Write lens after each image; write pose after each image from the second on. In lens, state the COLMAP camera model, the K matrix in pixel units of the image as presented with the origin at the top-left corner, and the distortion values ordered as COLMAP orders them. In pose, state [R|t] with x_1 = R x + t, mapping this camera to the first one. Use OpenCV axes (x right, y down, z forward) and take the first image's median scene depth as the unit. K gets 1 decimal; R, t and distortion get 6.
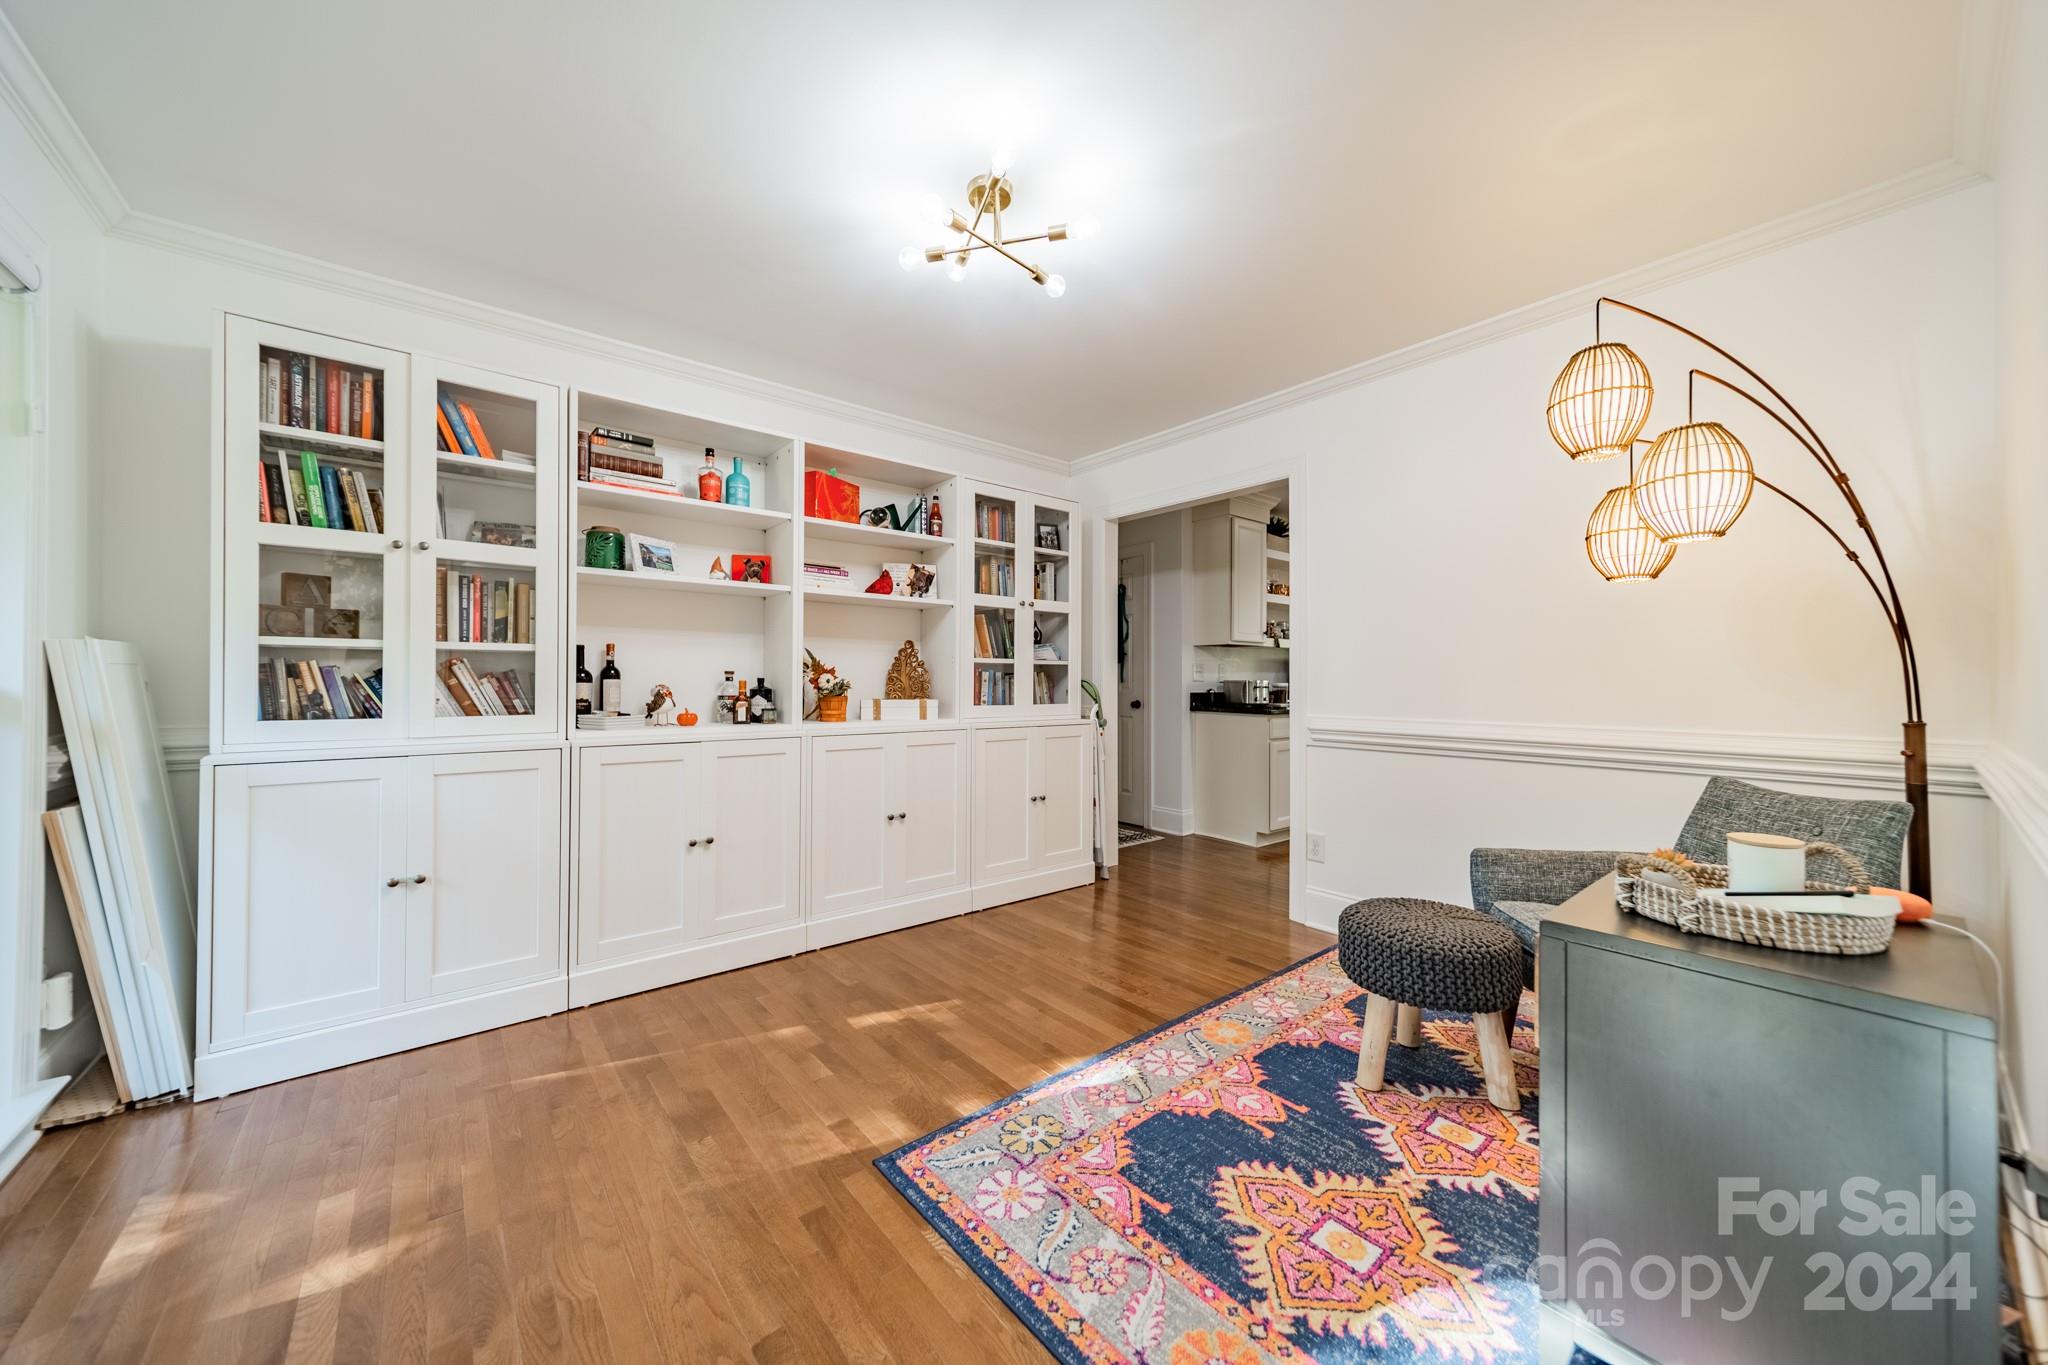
lens RADIAL K [[721.6, 0, 1026.2], [0, 721.6, 675.2], [0, 0, 1]] dist [0.006755, -0.000058]
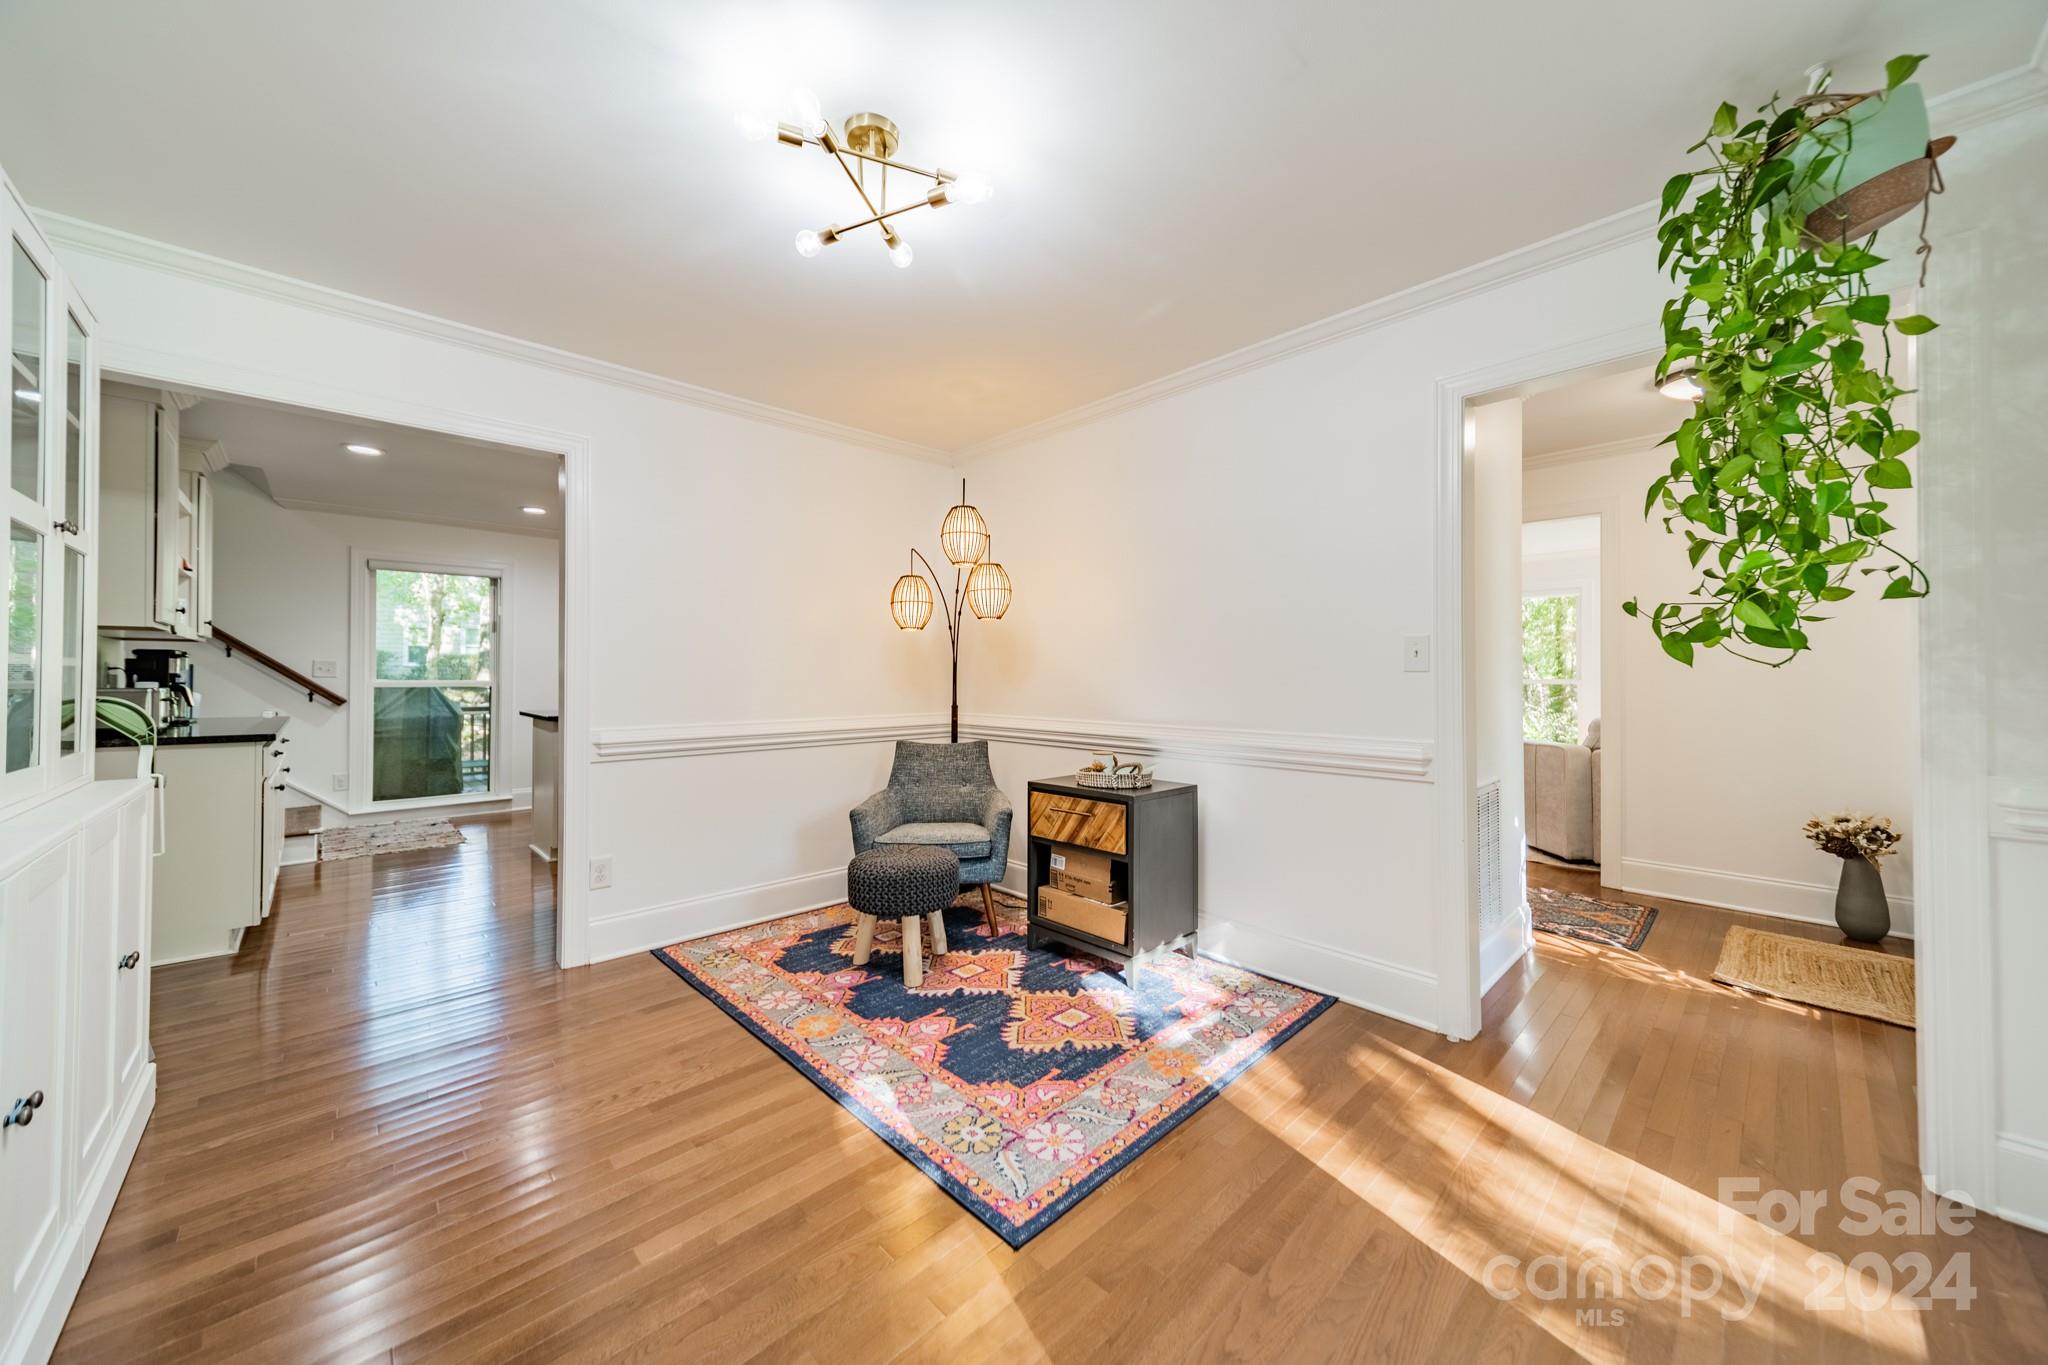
lens RADIAL K [[727.3, 0, 1031.4], [0, 727.3, 663.3], [0, 0, 1]] dist [0.007618, -0.000132]
pose [[-0.083869, 0.014353, 0.996373, -1.064589], [-0.010909, 0.999823, -0.015321, -0.034283], [-0.996417, -0.012155, -0.083698, 1.011957]]
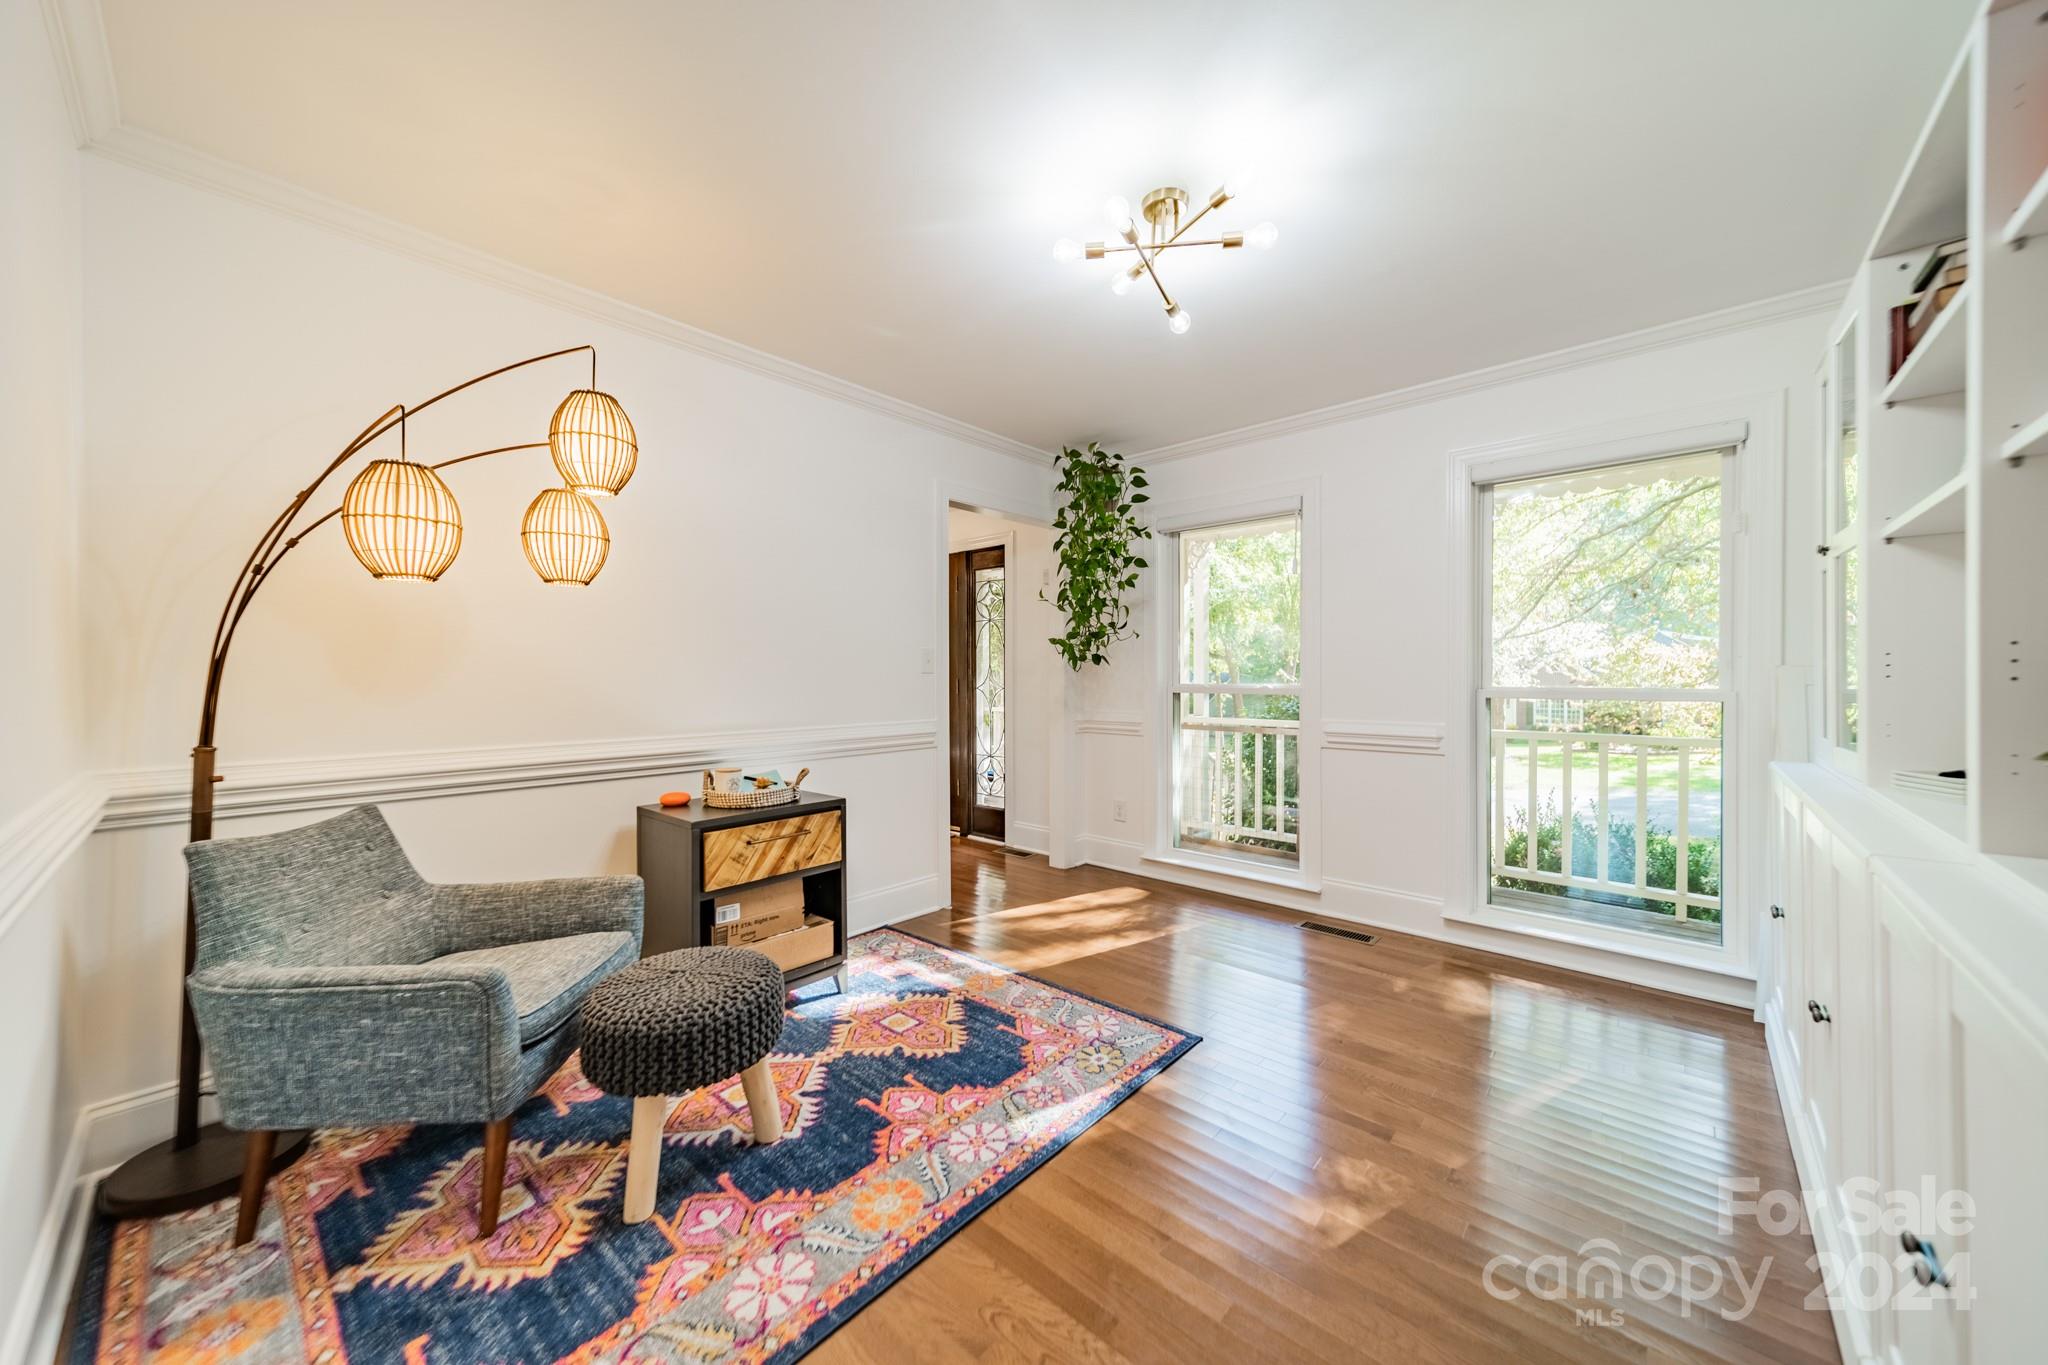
lens RADIAL K [[721.6, 0, 1026.2], [0, 721.6, 675.2], [0, 0, 1]] dist [0.006755, -0.000058]
pose [[-0.988424, 0.000567, -0.151717, 0.324427], [0.002320, 0.999933, -0.011377, -0.017725], [0.151701, -0.011597, -0.988358, 2.227570]]
